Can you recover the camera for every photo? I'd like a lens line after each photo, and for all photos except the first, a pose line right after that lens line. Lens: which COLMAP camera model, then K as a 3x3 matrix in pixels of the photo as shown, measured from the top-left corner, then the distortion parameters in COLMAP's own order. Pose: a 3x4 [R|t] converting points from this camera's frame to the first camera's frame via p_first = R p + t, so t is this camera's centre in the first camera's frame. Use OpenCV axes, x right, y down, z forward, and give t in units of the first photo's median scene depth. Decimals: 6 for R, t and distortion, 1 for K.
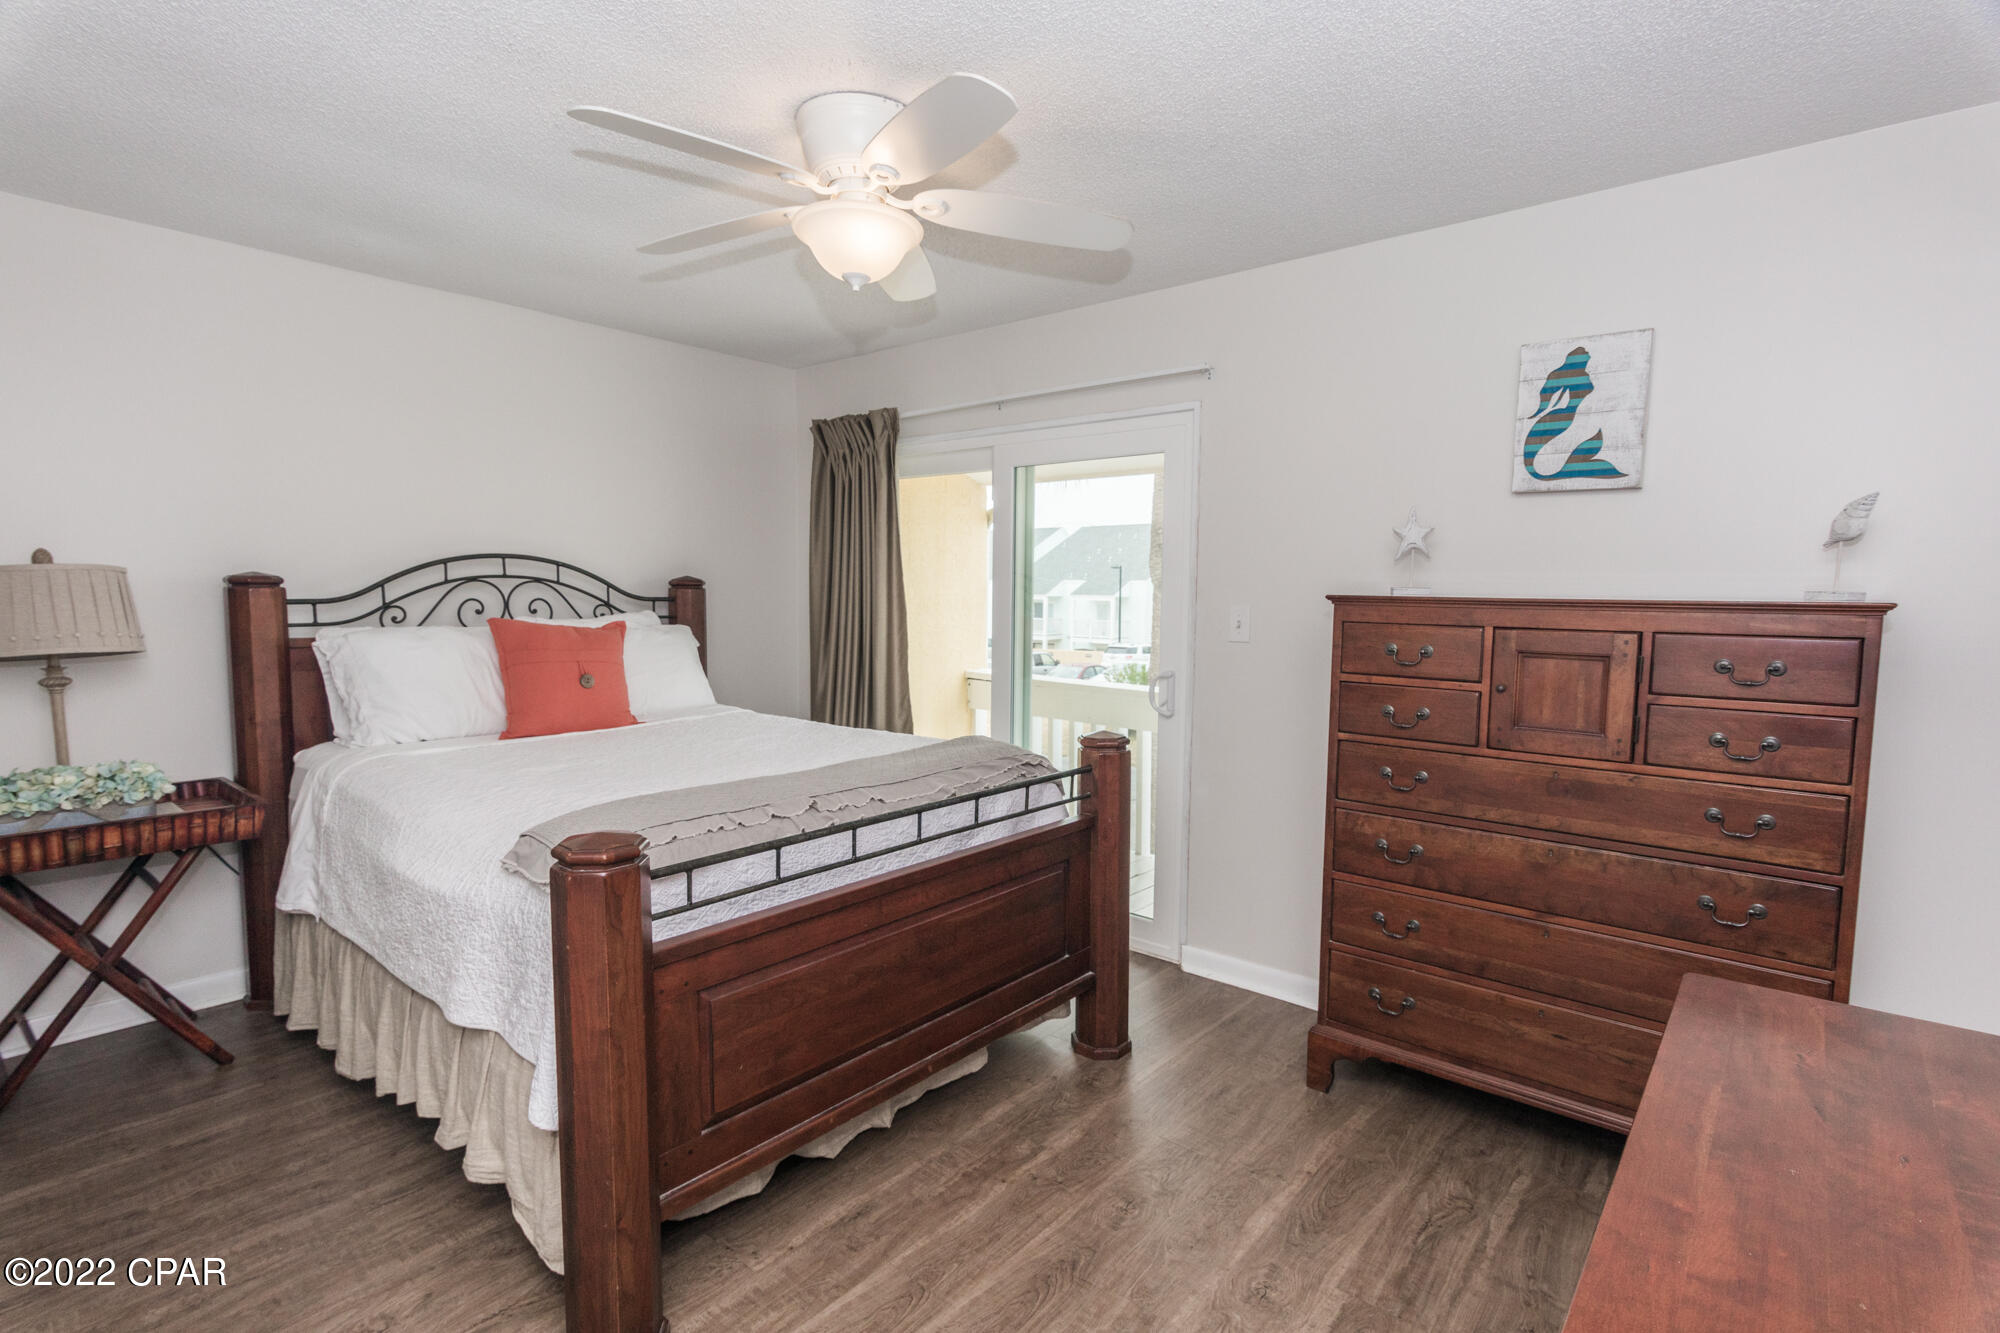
lens RADIAL K [[966.3, 0, 997.0], [0, 966.3, 668.8], [0, 0, 1]] dist [0.003073, -0.000429]
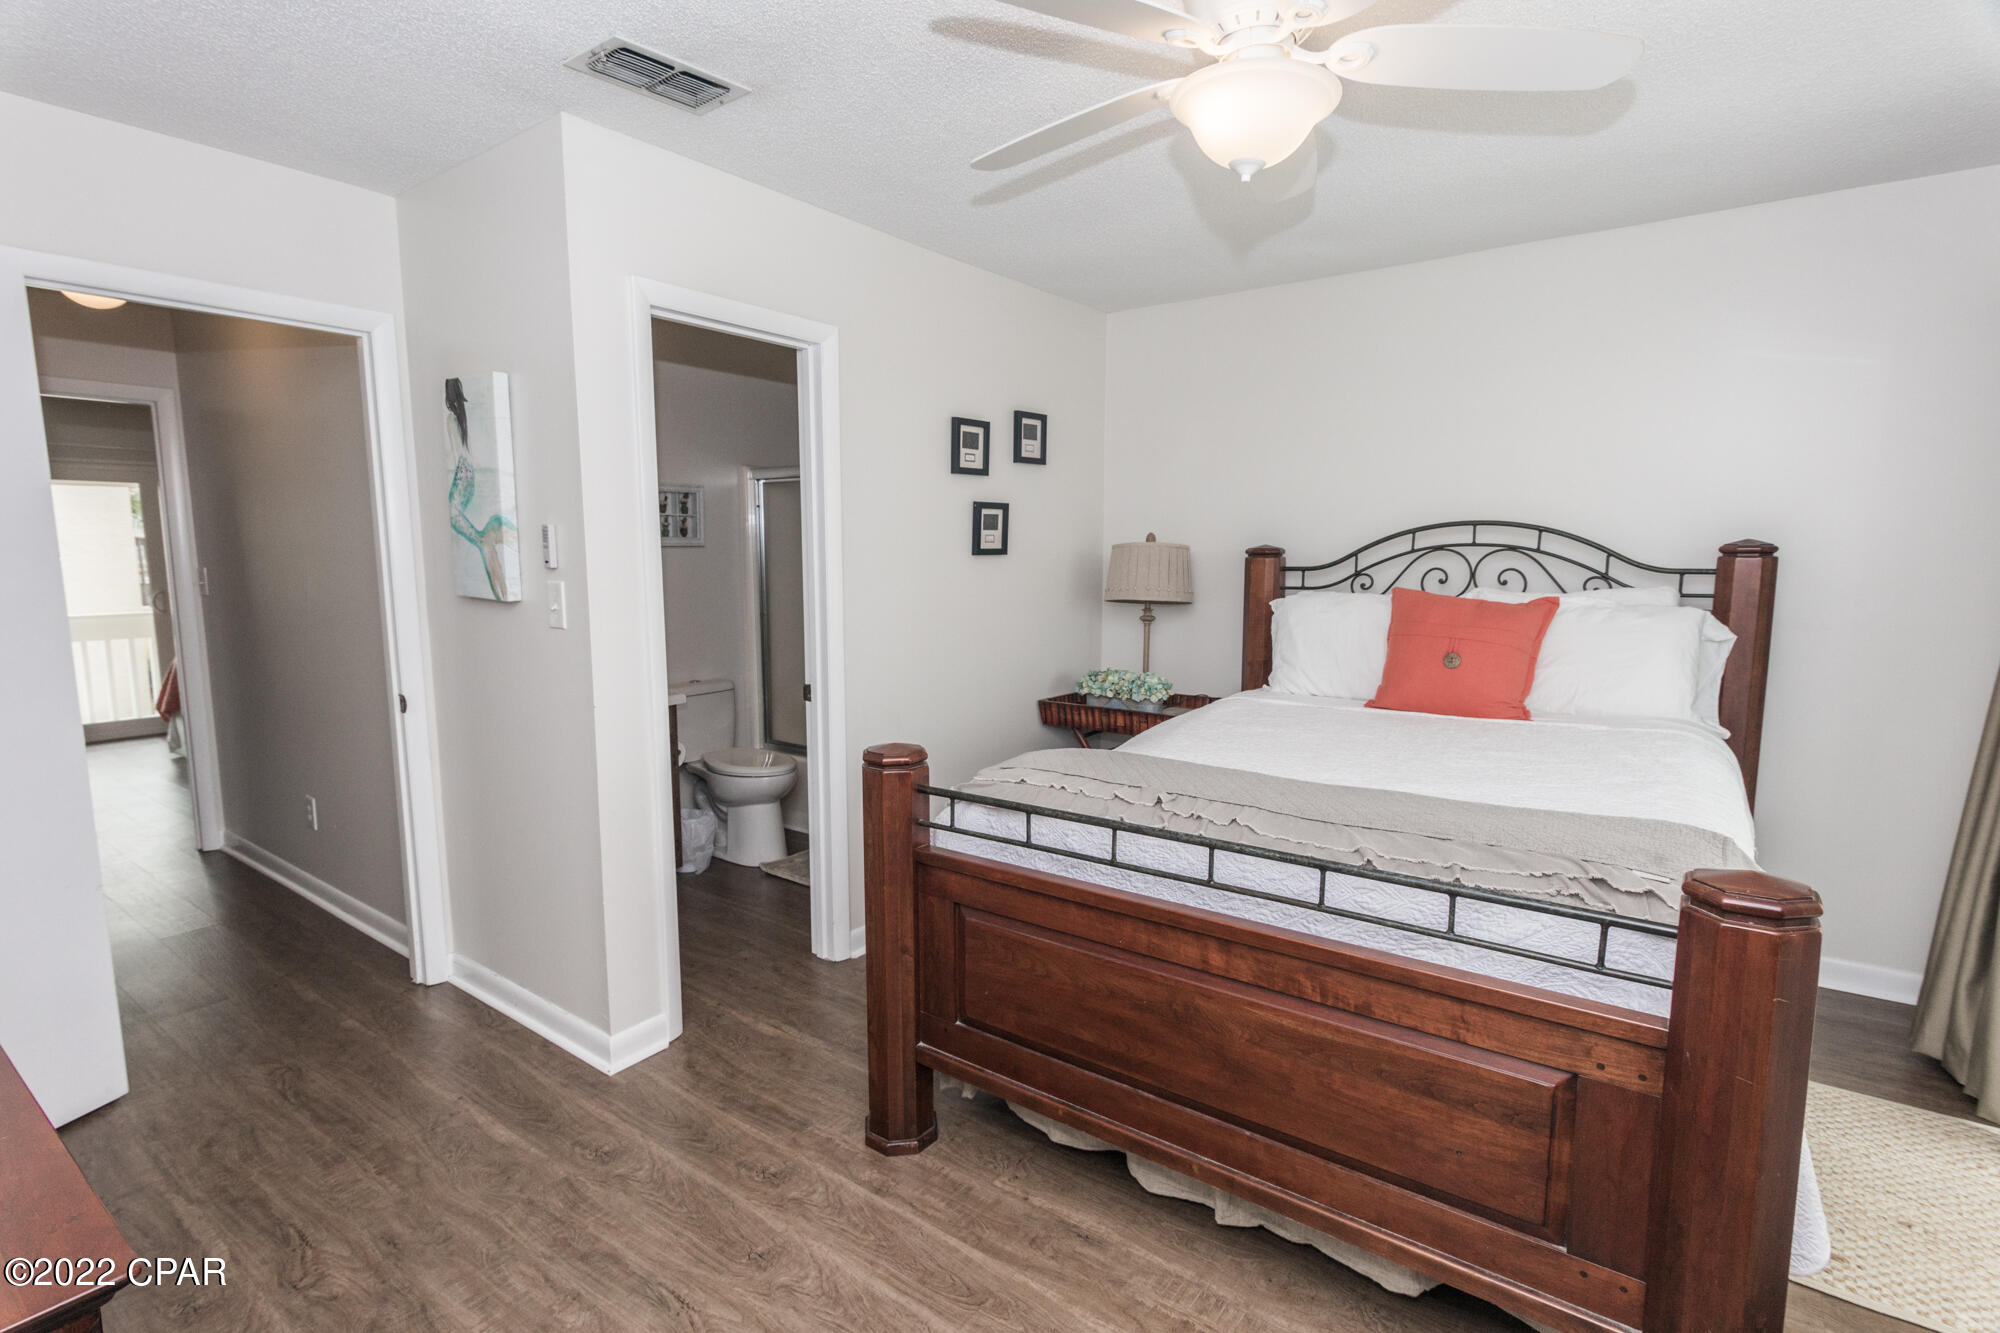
lens RADIAL K [[957.2, 0, 991.7], [0, 957.2, 670.7], [0, 0, 1]] dist [0.004536, -0.001510]
pose [[0.062244, 0.116382, -0.991252, 0.521602], [-0.081358, 0.990464, 0.111180, -0.050153], [0.994739, 0.073726, 0.071119, 0.603586]]
